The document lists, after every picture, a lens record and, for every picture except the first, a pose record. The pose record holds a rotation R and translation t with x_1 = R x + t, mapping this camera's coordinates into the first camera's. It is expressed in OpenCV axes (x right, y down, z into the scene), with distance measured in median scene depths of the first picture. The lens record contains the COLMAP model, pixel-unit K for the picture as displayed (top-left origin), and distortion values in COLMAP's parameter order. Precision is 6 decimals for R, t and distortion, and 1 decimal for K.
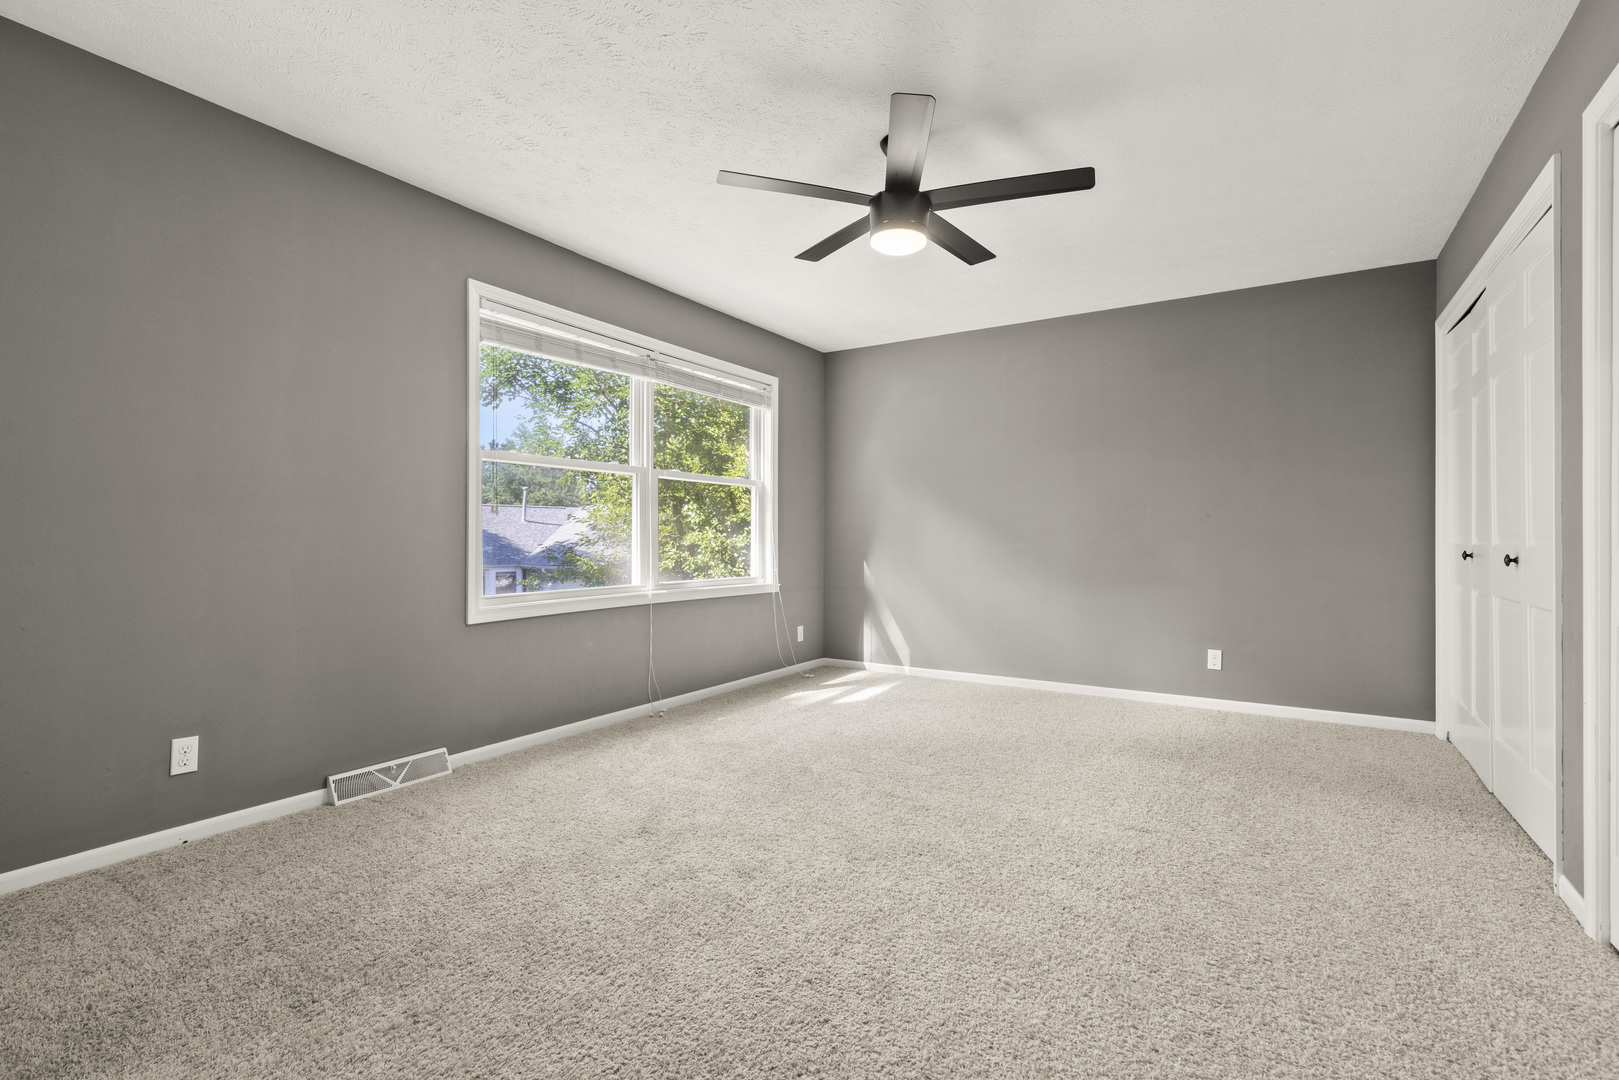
lens RADIAL K [[744.9, 0, 809.7], [0, 744.9, 538.6], [0, 0, 1]] dist [-0.000609, -0.000104]
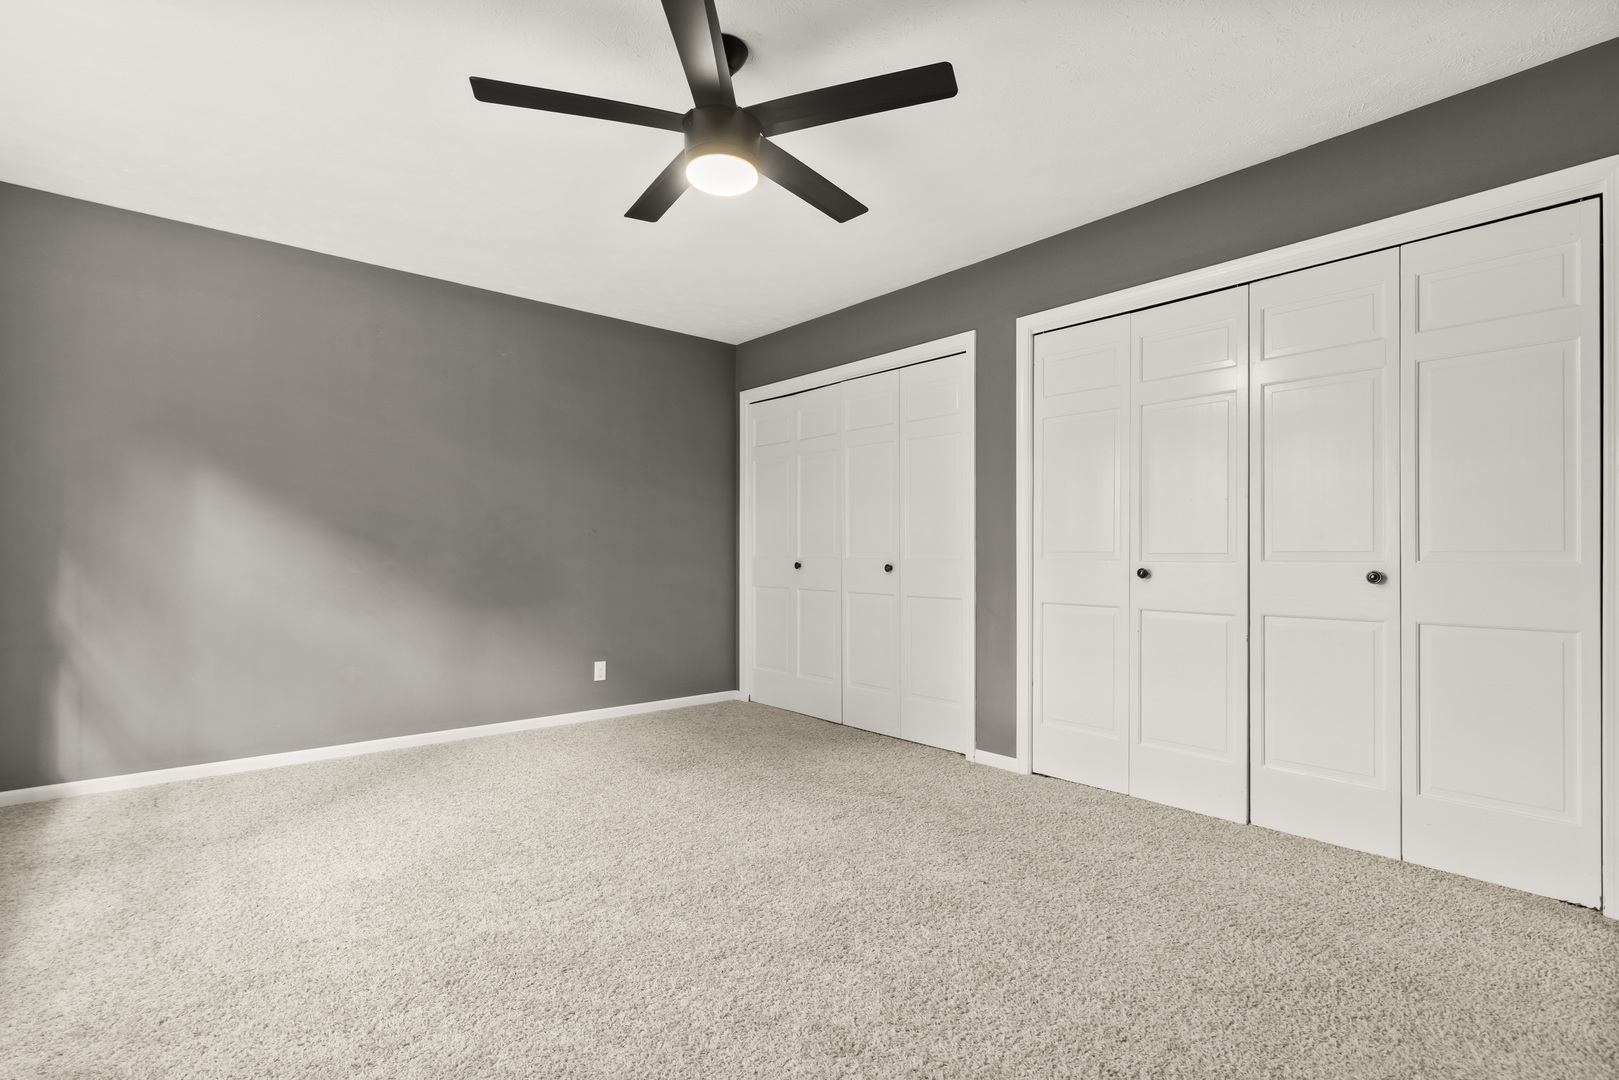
lens RADIAL K [[765.7, 0, 808.0], [0, 765.7, 547.7], [0, 0, 1]] dist [0.002360, 0.000042]
pose [[0.282375, 0.007663, 0.959273, -0.446114], [-0.001660, 0.999971, -0.007499, -0.000600], [-0.959303, 0.000525, 0.282379, 0.485391]]
